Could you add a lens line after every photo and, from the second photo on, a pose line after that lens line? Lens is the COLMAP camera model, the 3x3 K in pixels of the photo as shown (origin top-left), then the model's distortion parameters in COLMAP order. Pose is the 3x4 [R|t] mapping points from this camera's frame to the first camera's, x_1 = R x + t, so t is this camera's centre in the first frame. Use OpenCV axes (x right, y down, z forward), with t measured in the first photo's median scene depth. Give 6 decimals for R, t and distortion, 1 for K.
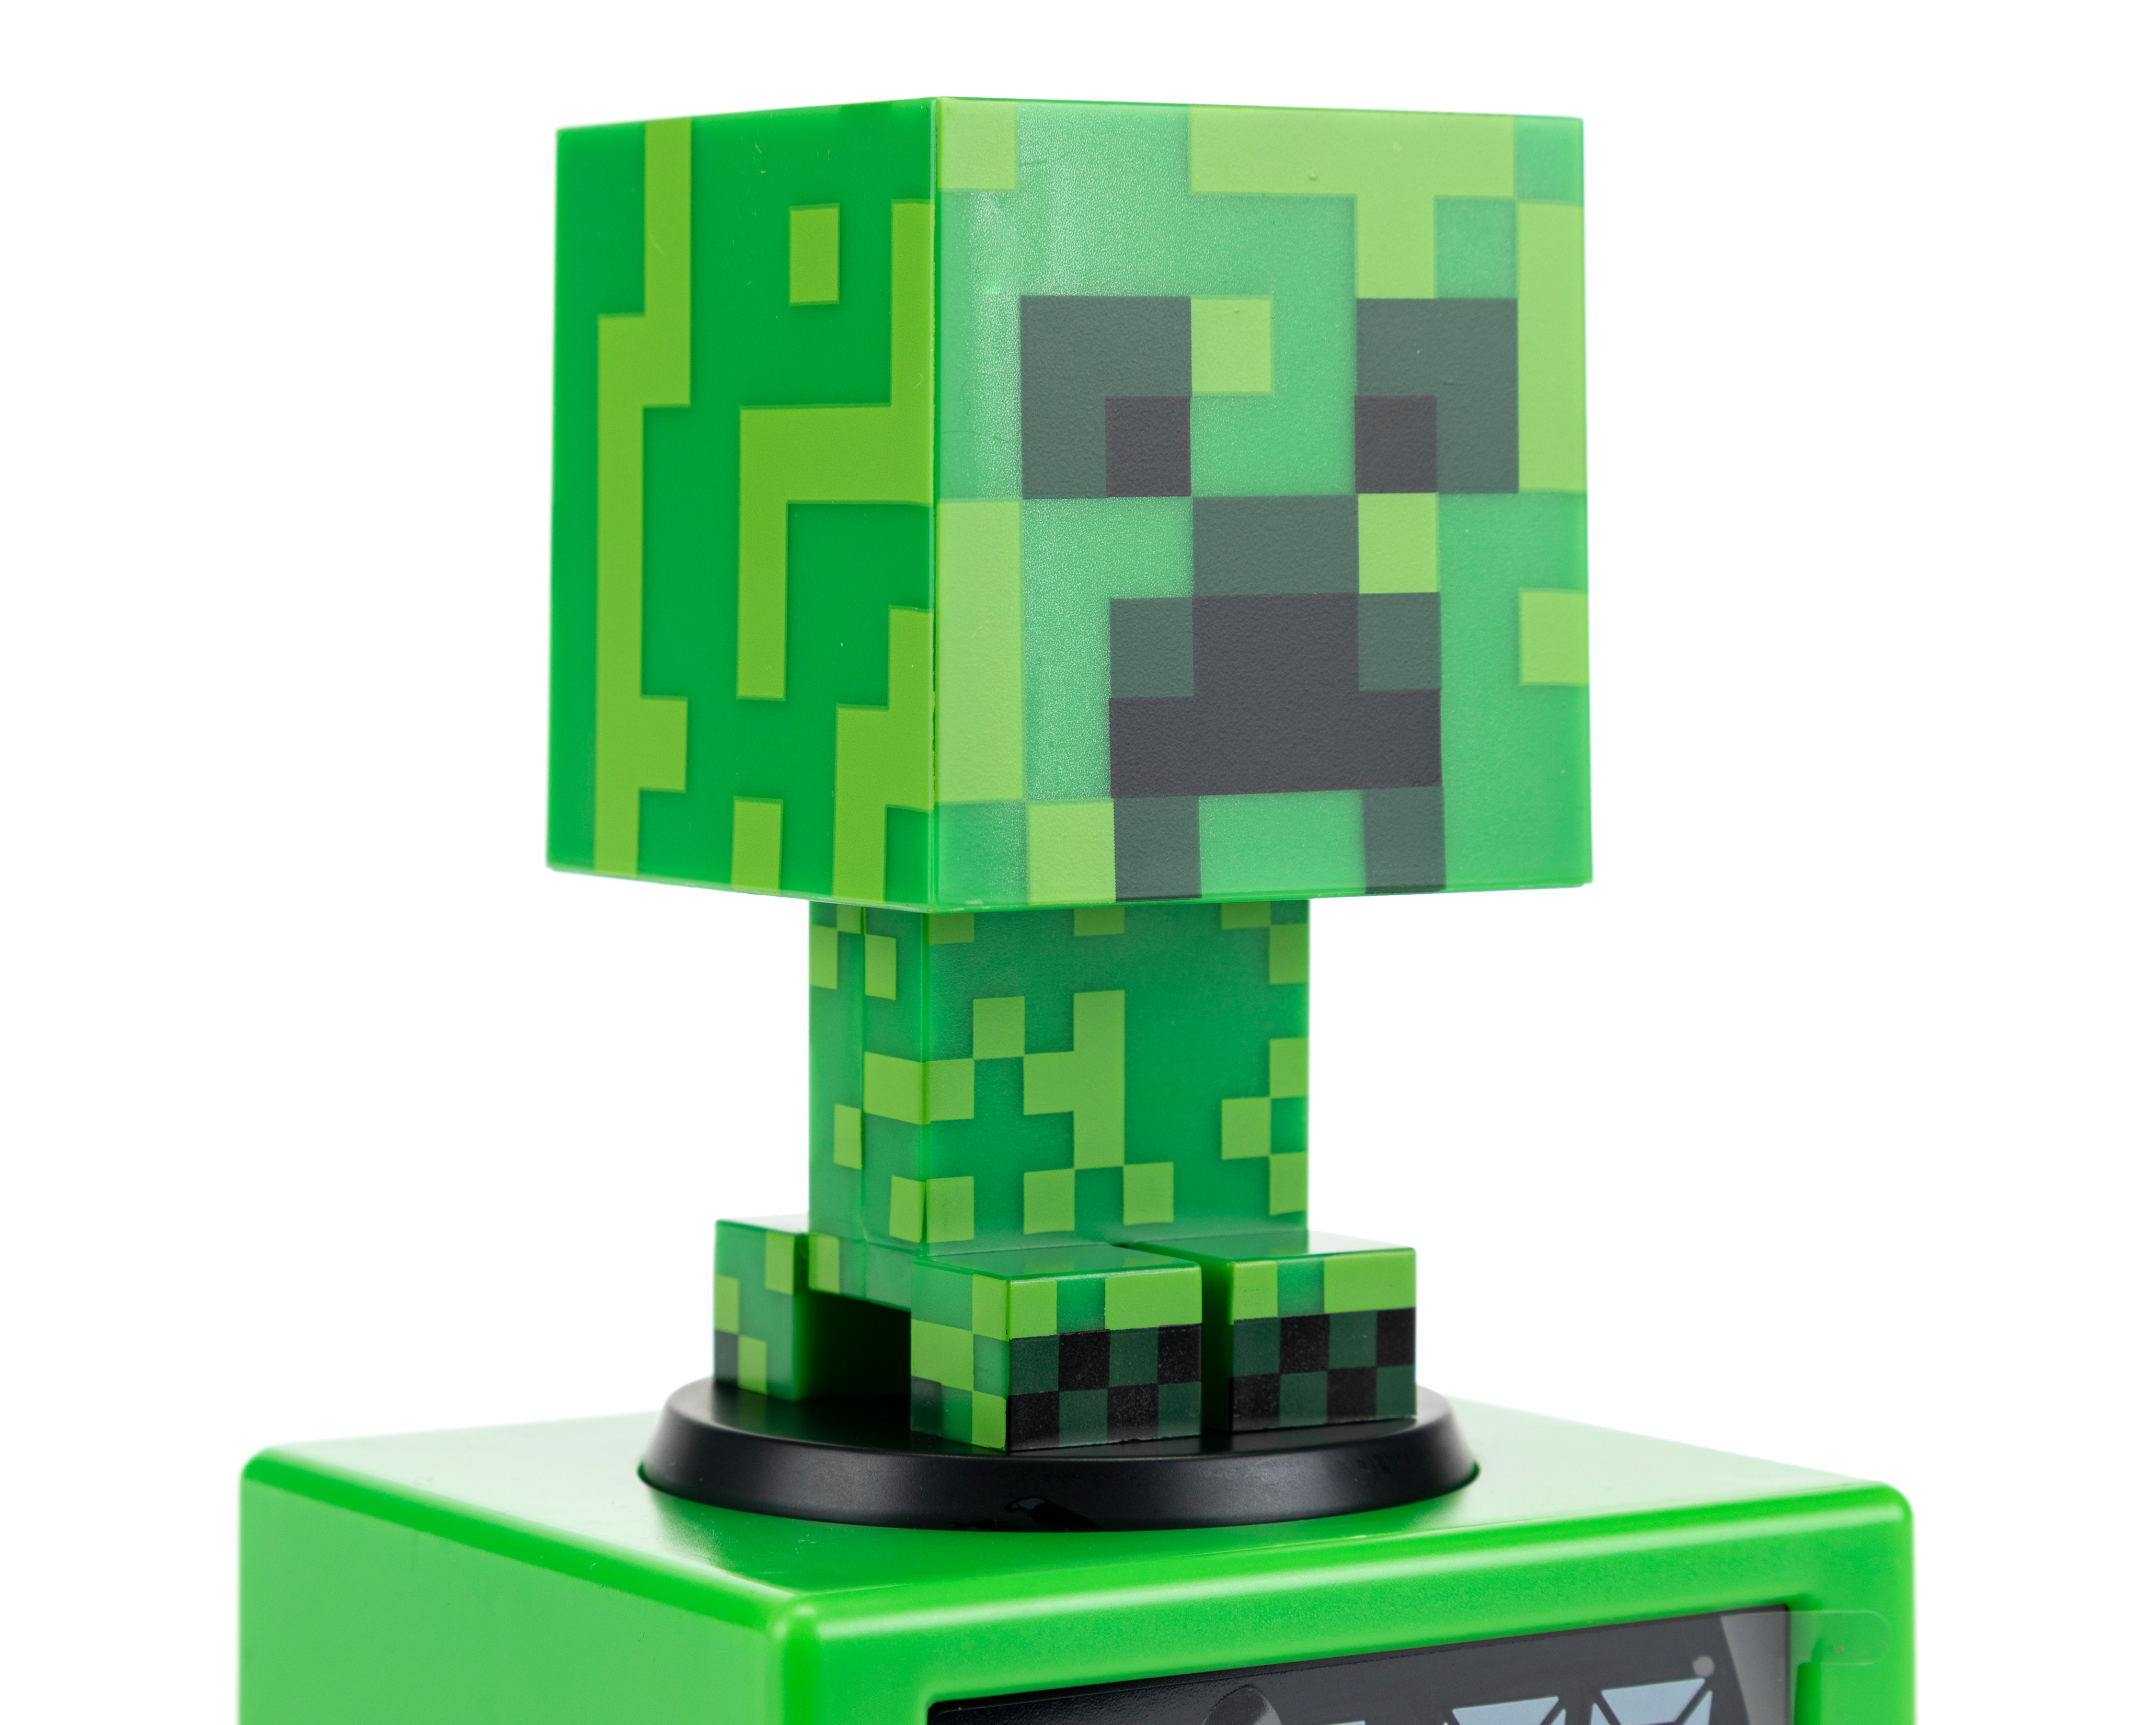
lens RADIAL K [[7013.1, 0, 1077.7], [0, 7013.1, 745.3], [0, 0, 1]] dist [-0.043637, 1.155290]
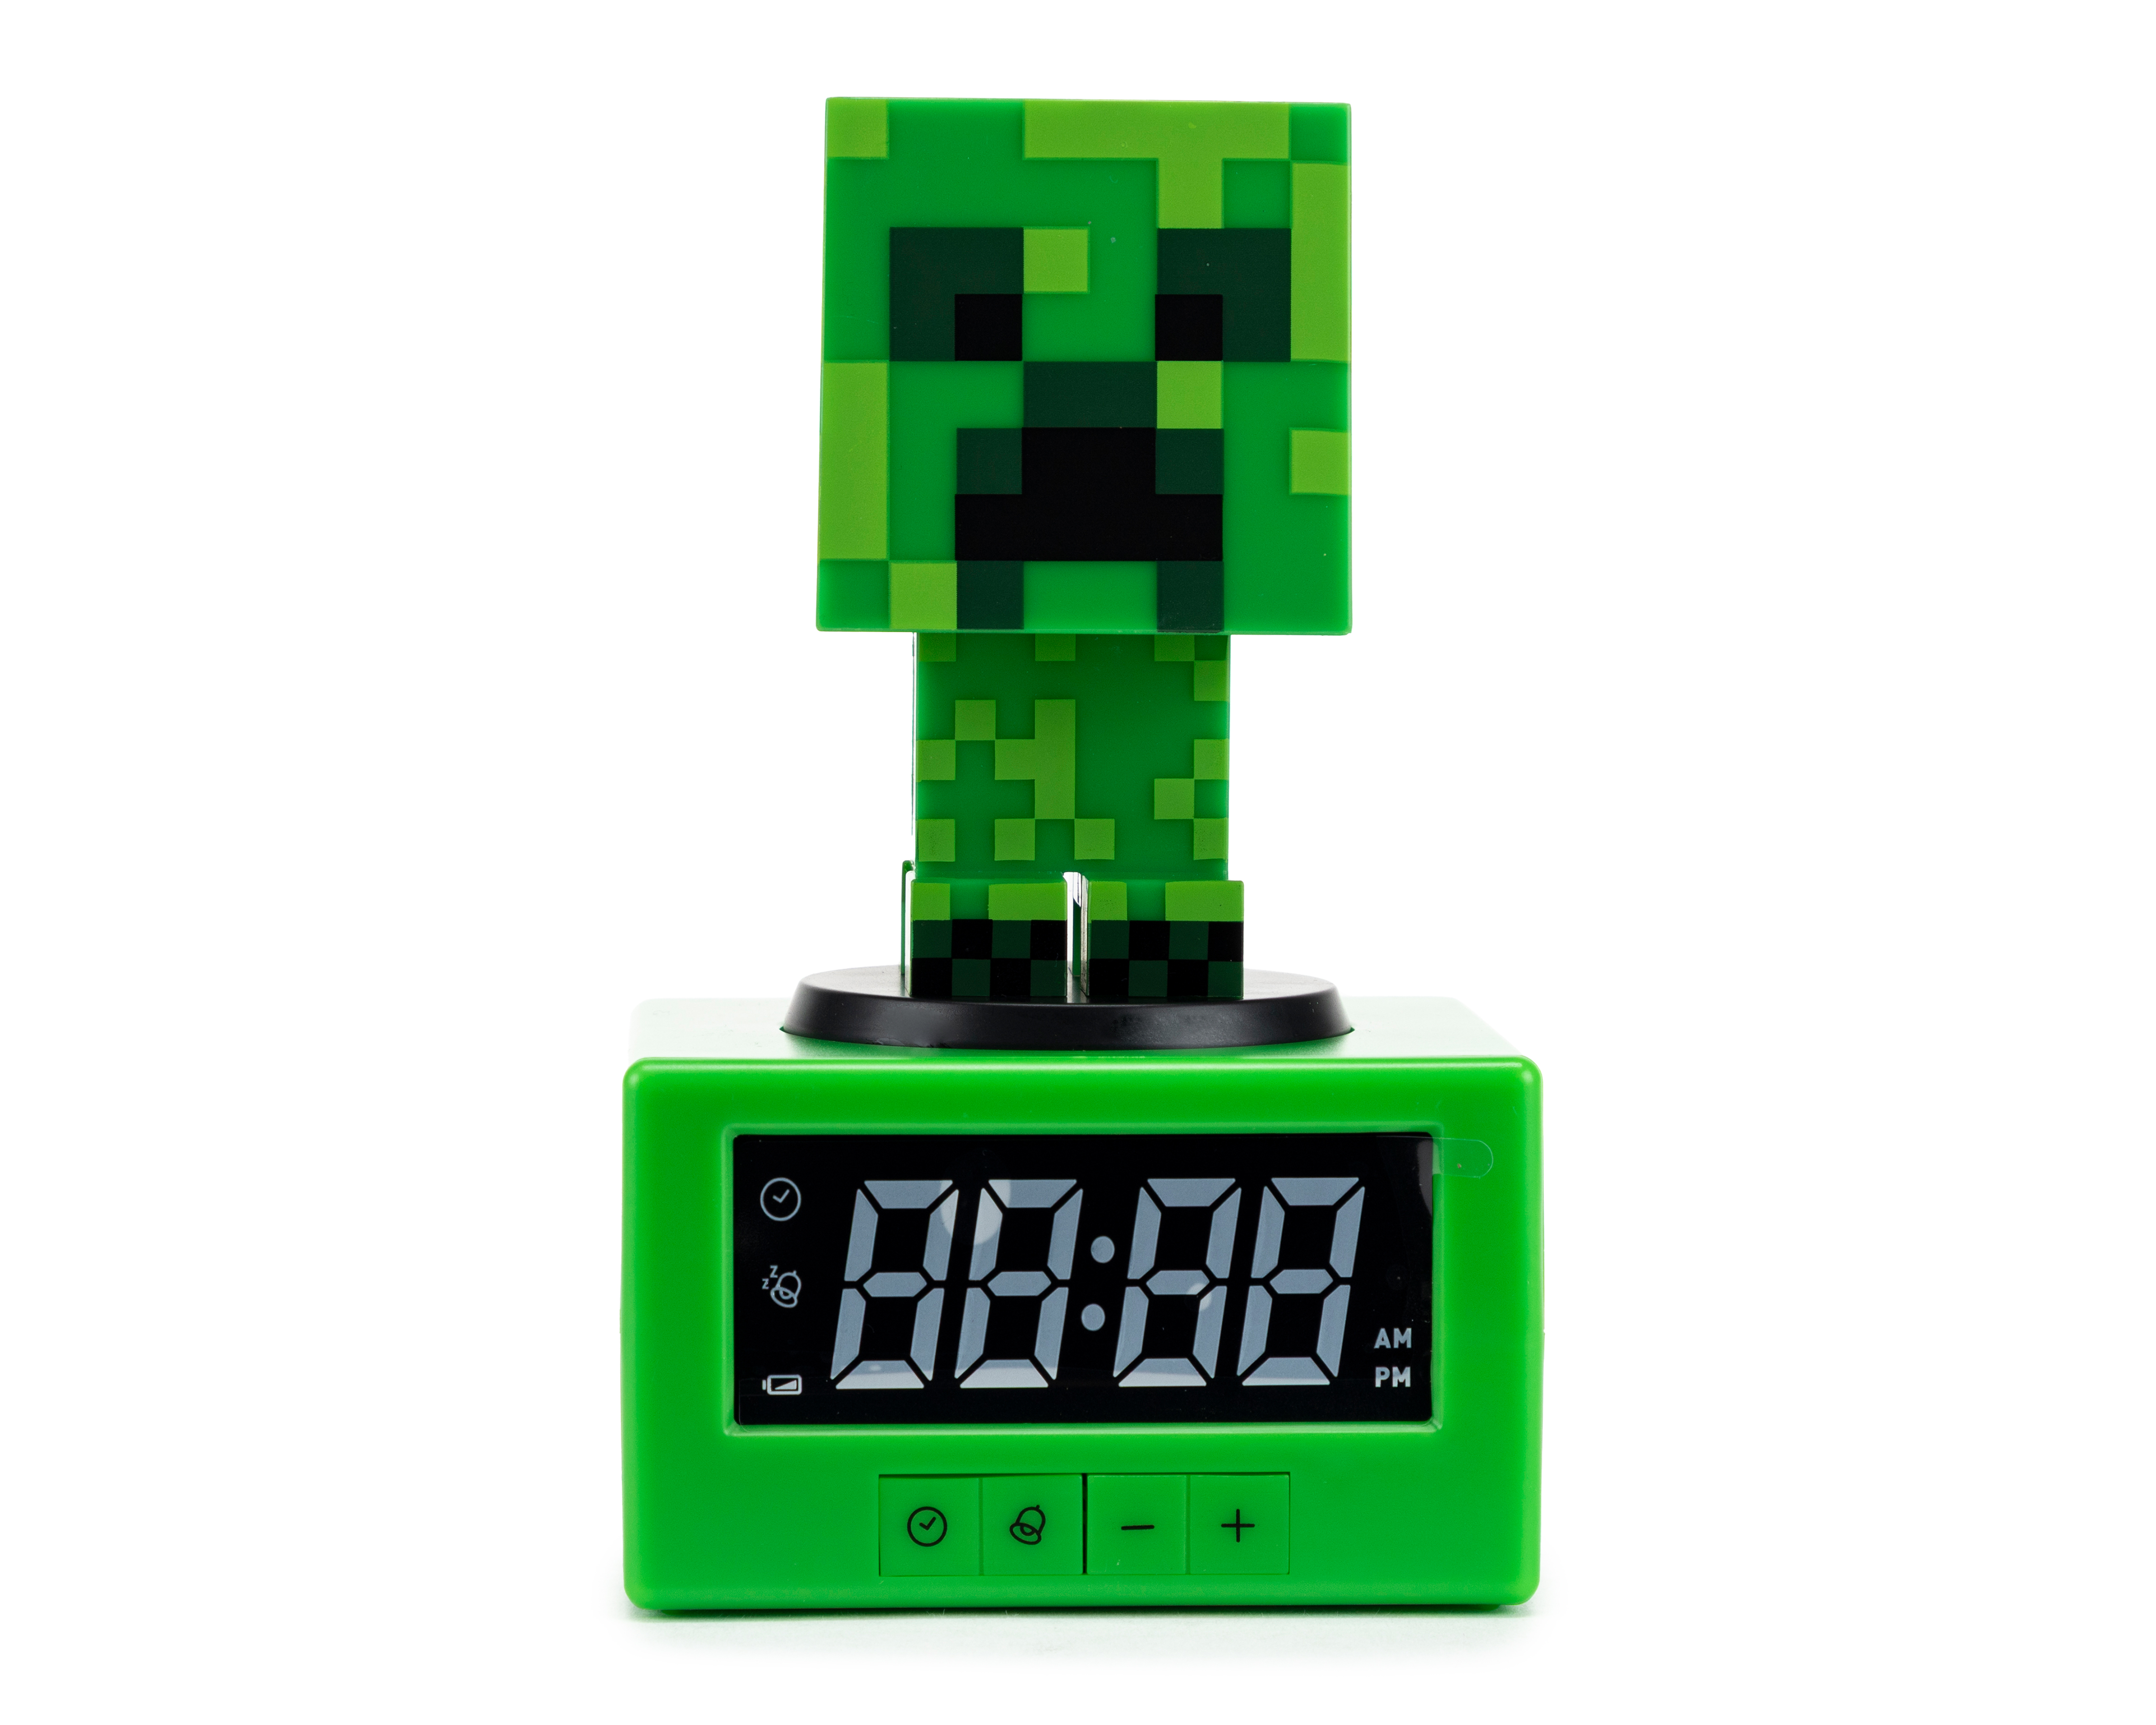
lens RADIAL K [[7013.1, 0, 1077.7], [0, 7013.1, 745.3], [0, 0, 1]] dist [-0.043637, 1.155290]
pose [[0.872002, 0.025940, -0.488815, 0.745628], [-0.027154, 0.999621, 0.004607, 0.038523], [0.488749, 0.009256, 0.872375, -0.294976]]
